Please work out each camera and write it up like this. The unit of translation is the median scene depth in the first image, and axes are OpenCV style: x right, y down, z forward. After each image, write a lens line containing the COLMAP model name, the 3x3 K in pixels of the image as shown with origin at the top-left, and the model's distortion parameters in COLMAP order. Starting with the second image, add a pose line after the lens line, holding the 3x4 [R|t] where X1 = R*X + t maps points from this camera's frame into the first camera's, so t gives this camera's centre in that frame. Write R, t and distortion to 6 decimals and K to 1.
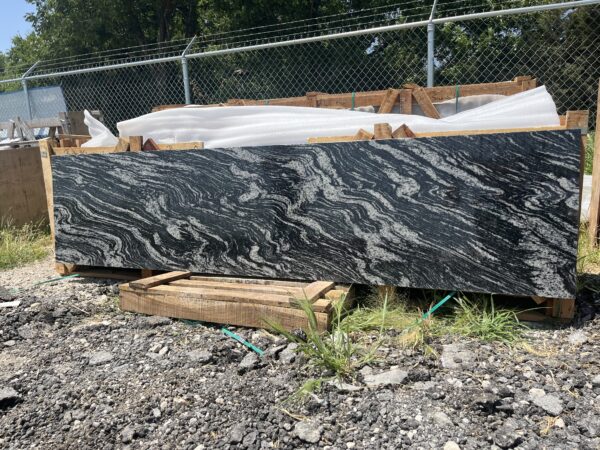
lens RADIAL K [[452.6, 0, 295.8], [0, 452.6, 226.0], [0, 0, 1]] dist [0.059731, -0.074628]
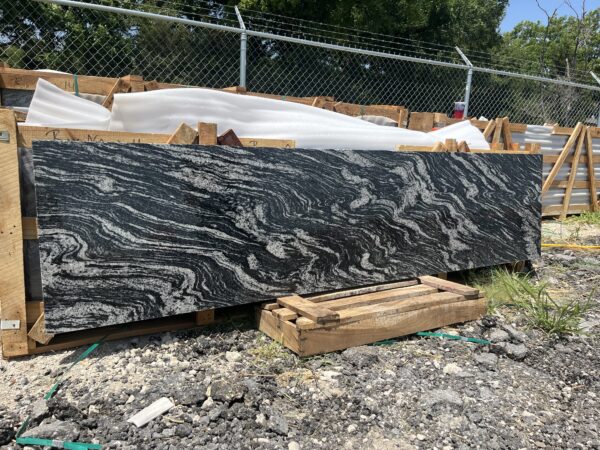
lens RADIAL K [[452.6, 0, 296.9], [0, 452.6, 227.5], [0, 0, 1]] dist [0.059731, -0.074628]
pose [[0.619377, -0.076769, 0.781331, -0.932007], [0.071338, 0.996594, 0.041369, -0.061336], [-0.781846, 0.030115, 0.622744, 0.509299]]
